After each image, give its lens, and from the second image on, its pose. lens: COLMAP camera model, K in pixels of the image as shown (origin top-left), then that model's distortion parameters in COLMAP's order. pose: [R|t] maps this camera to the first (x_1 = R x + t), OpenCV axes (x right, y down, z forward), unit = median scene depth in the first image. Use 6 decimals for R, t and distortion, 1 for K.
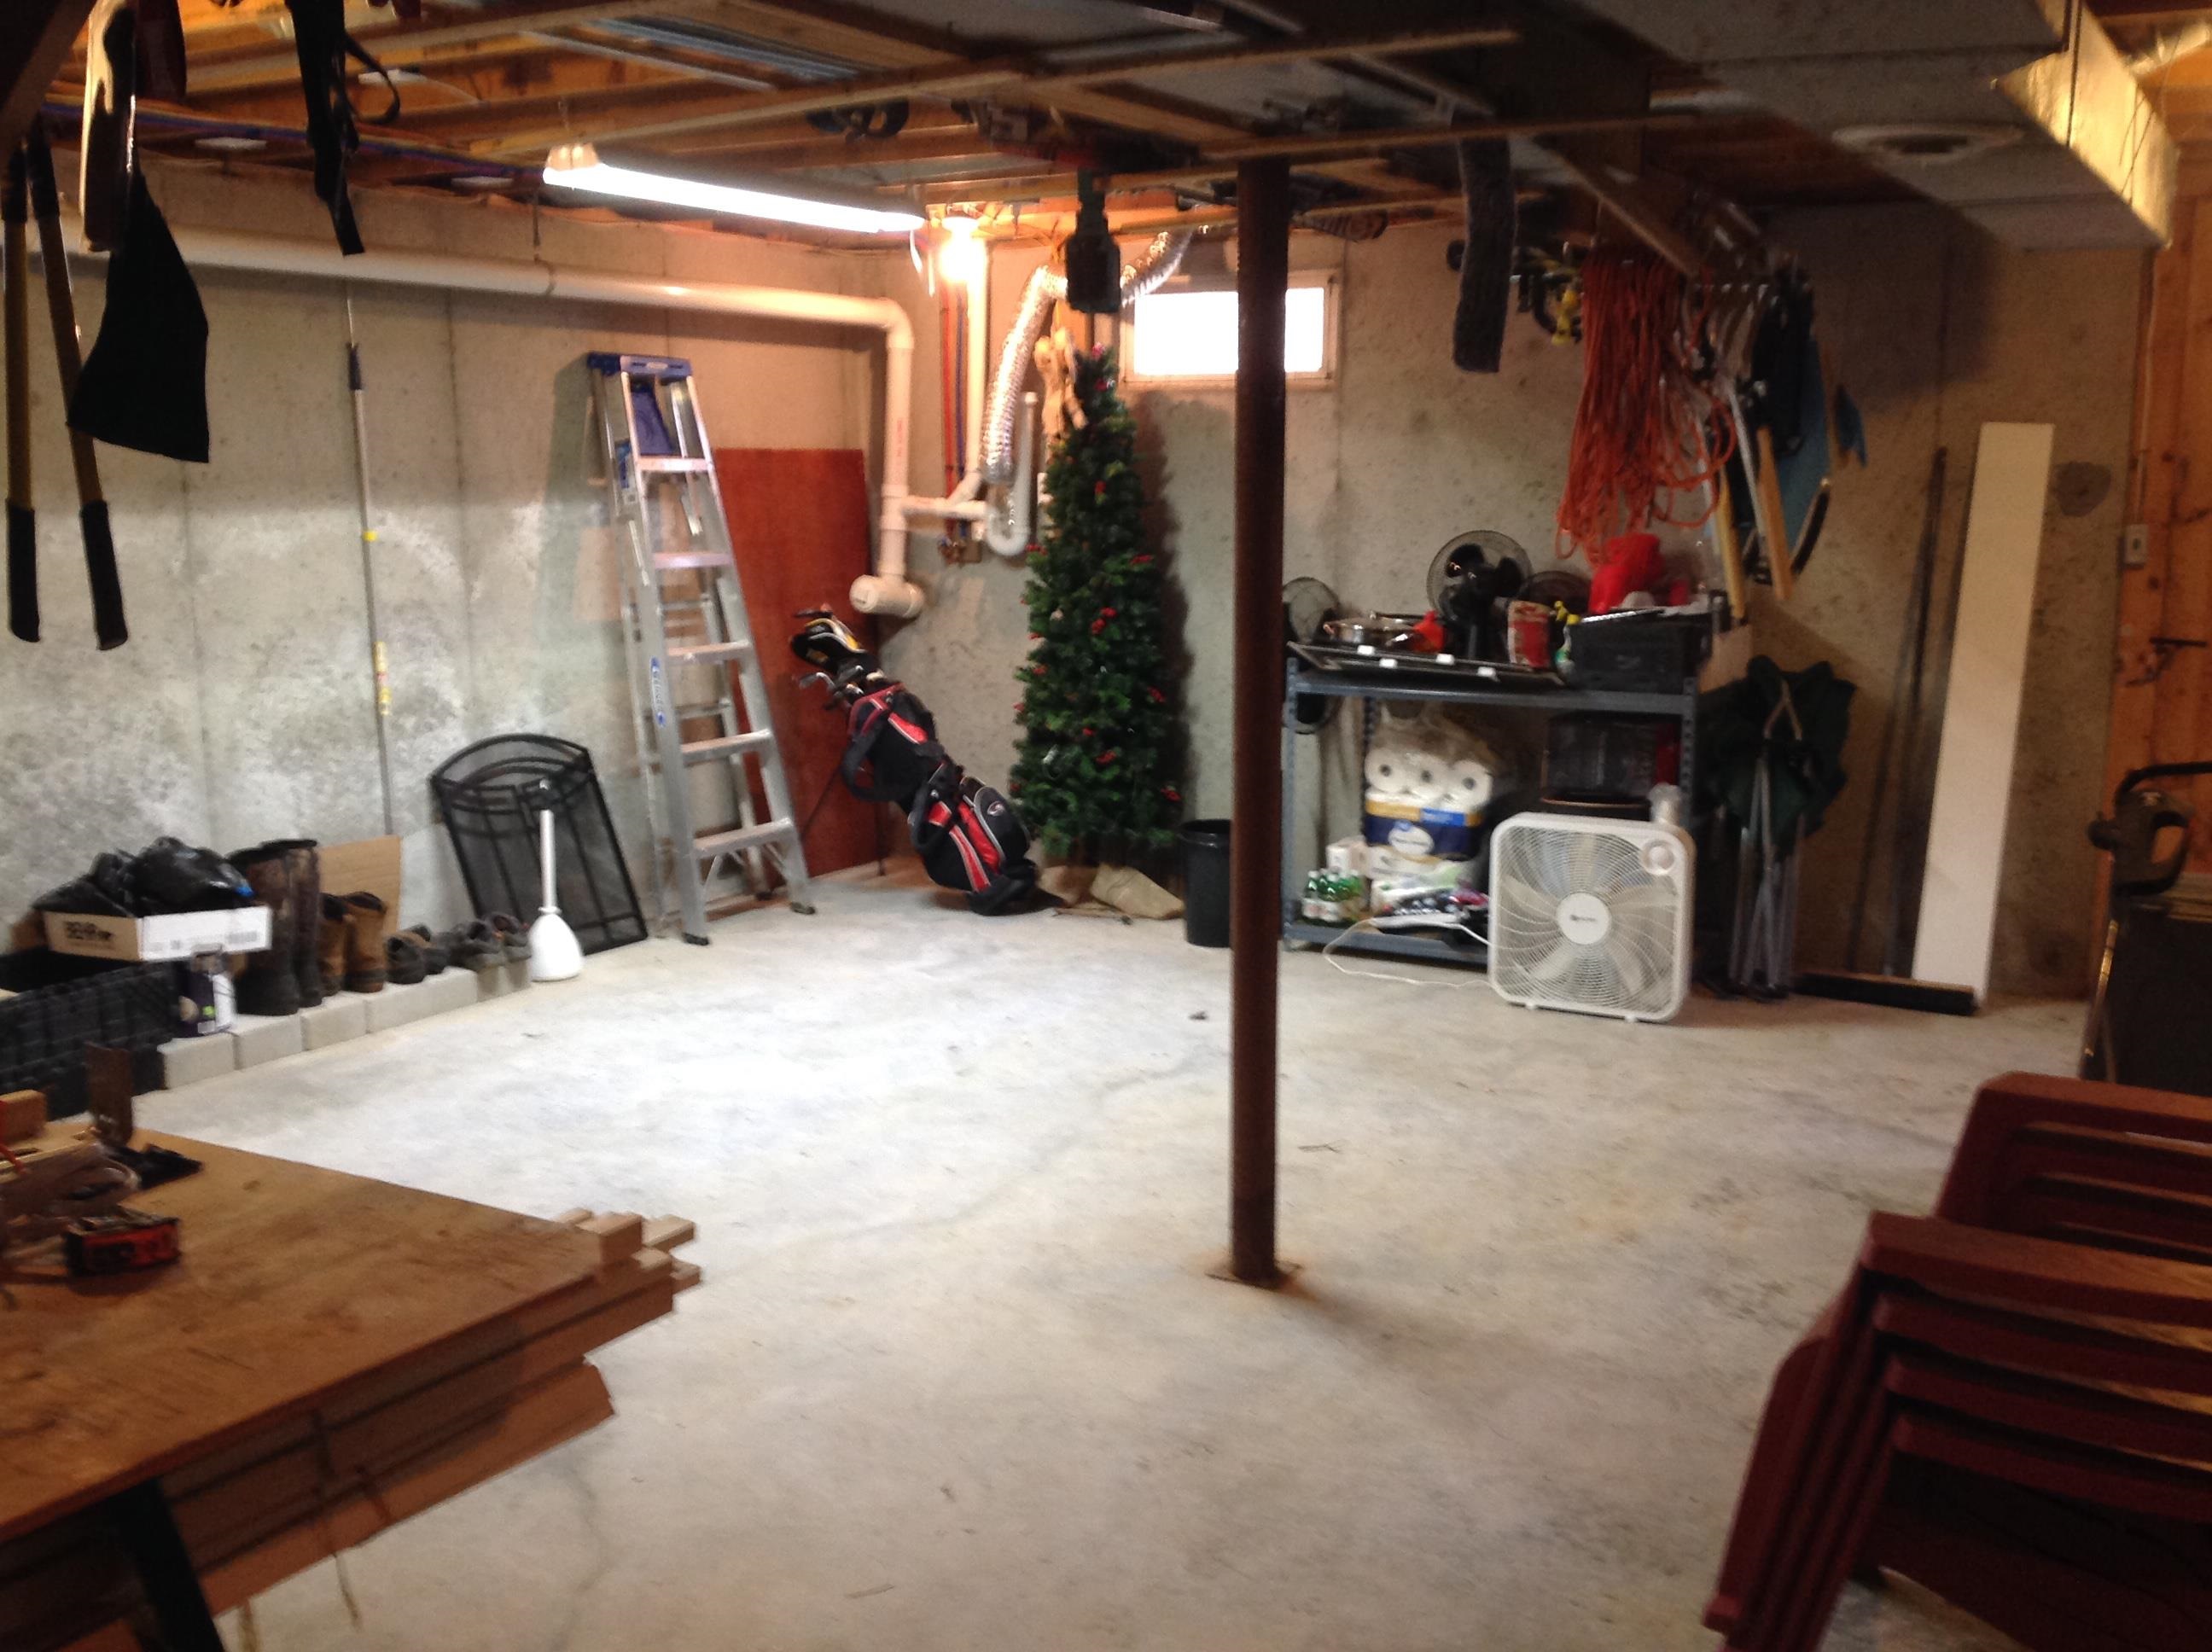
lens RADIAL K [[2091.9, 0, 1094.6], [0, 2091.9, 831.1], [0, 0, 1]] dist [0.018152, 0.000000]
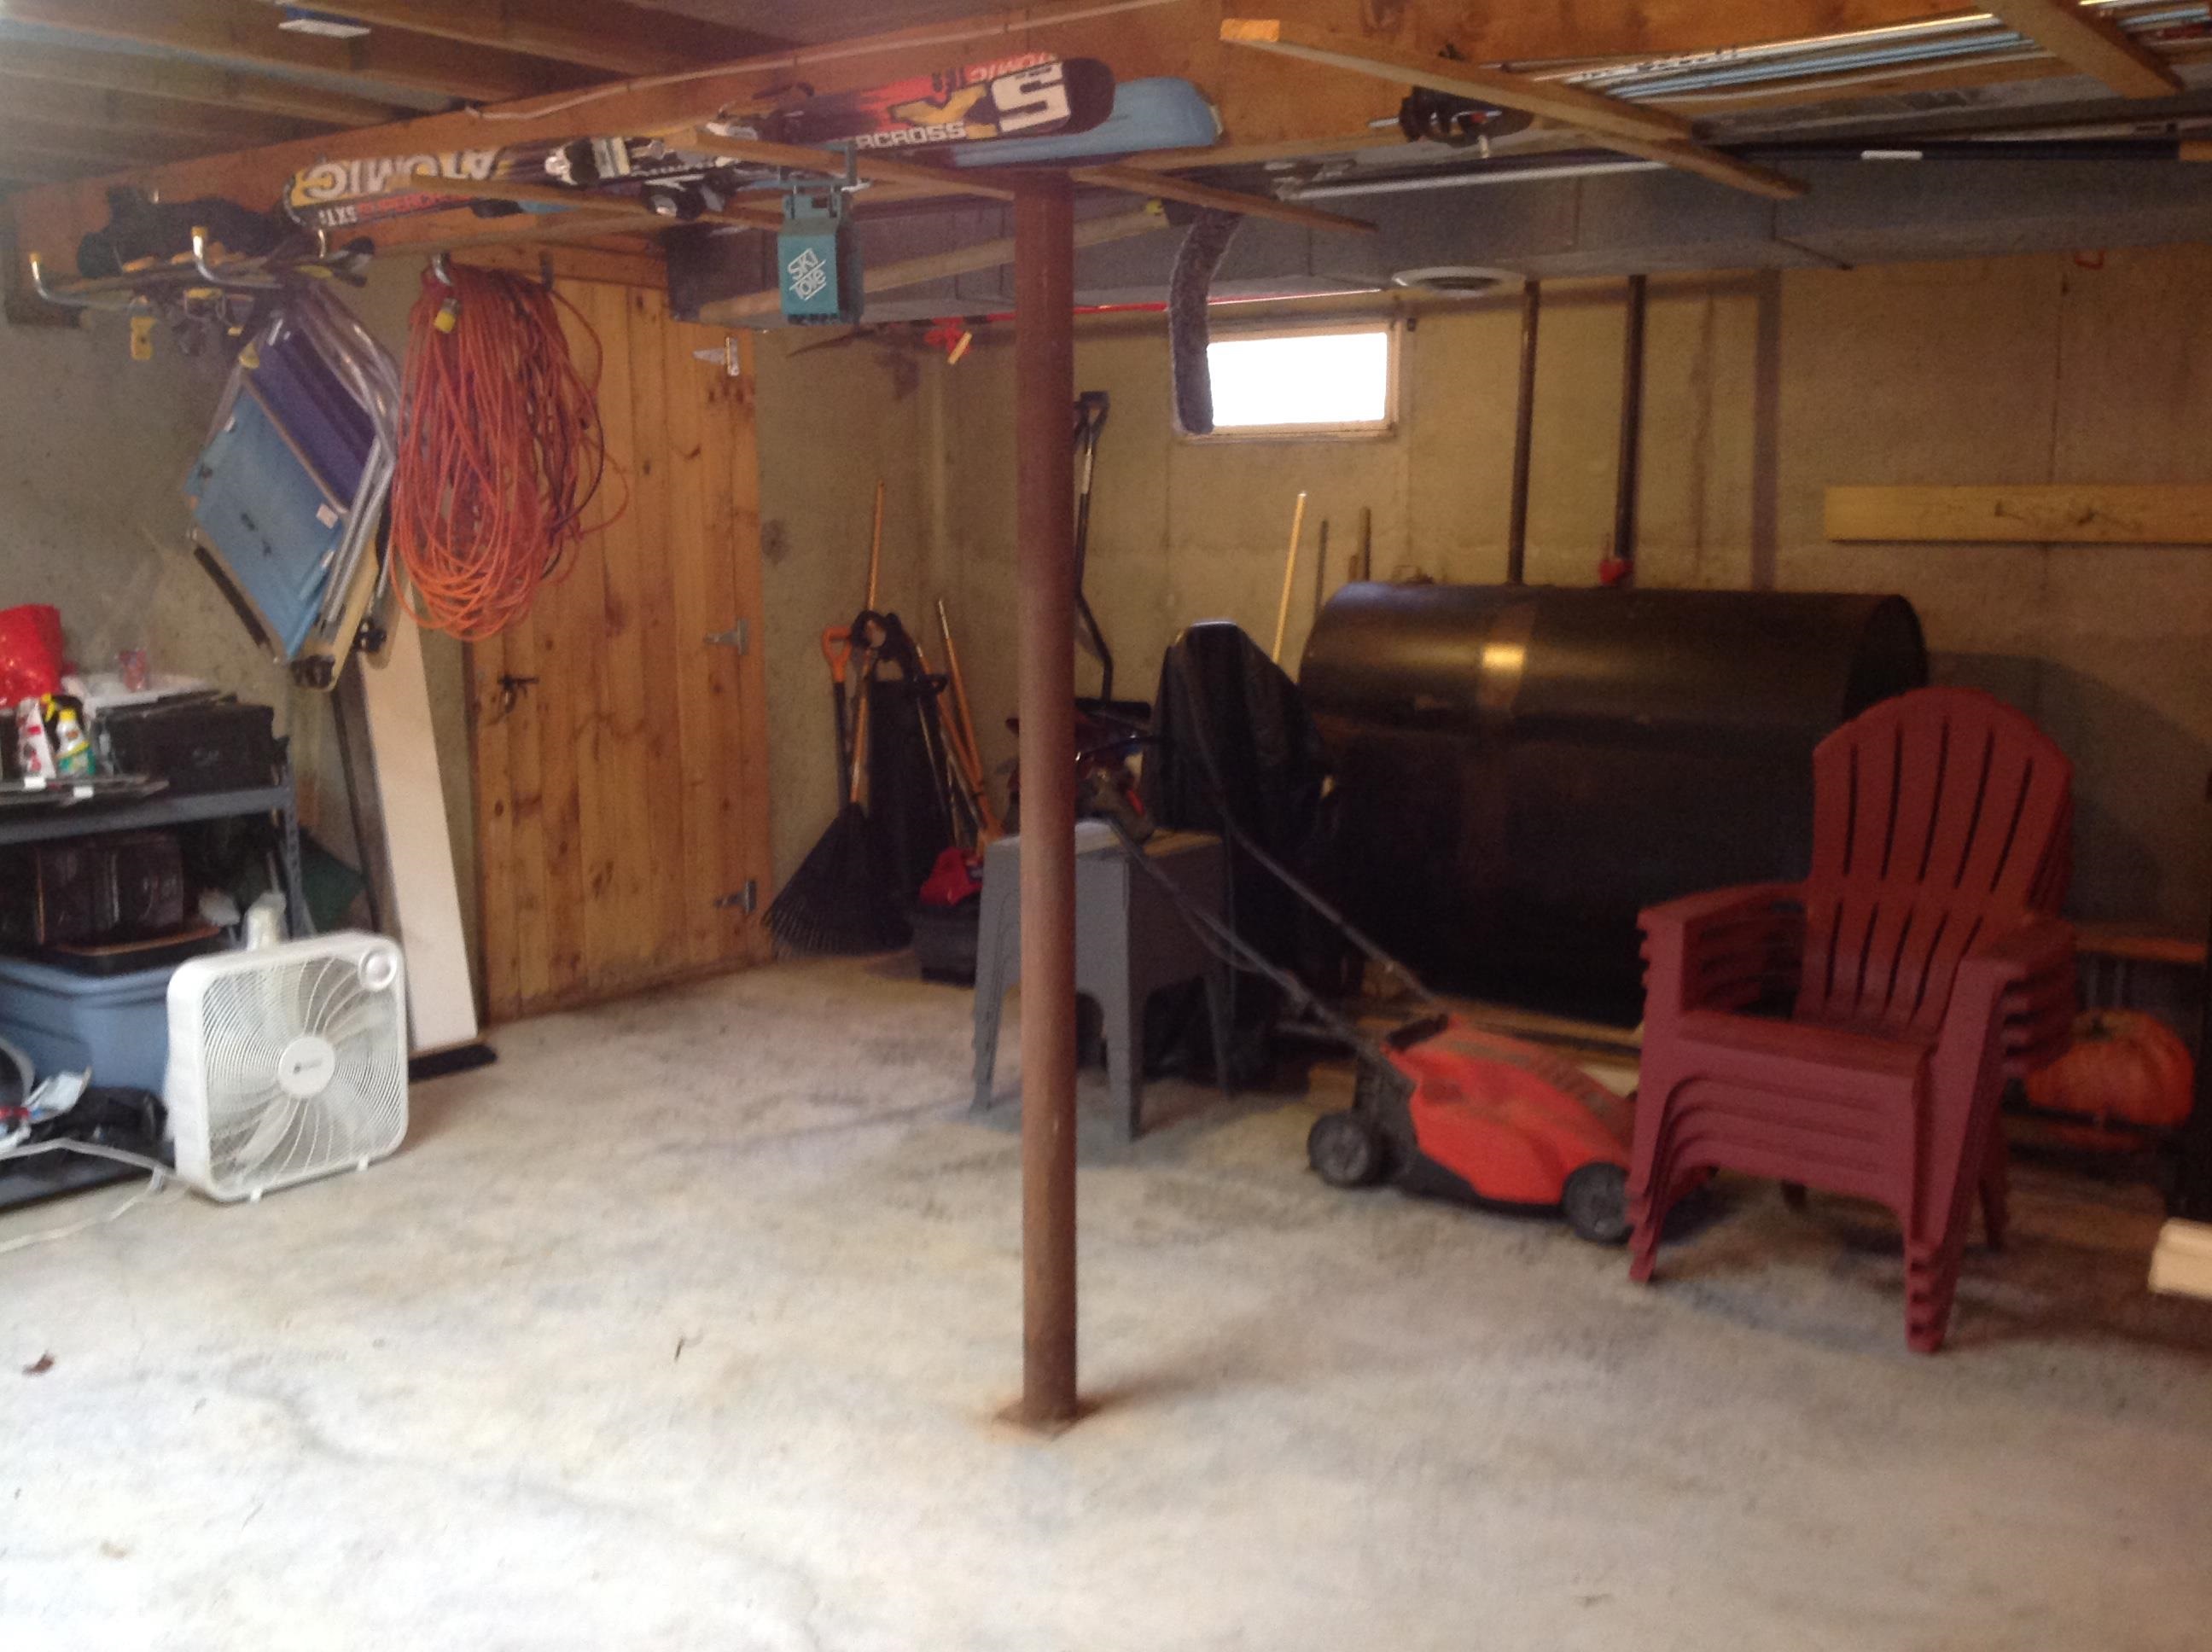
lens RADIAL K [[2091.9, 0, 1096.4], [0, 2091.9, 826.1], [0, 0, 1]] dist [0.018152, 0.000000]
pose [[0.107100, -0.142572, 0.983973, -0.621128], [0.177456, 0.976515, 0.122176, -0.111913], [-0.978284, 0.161526, 0.129885, 0.675540]]
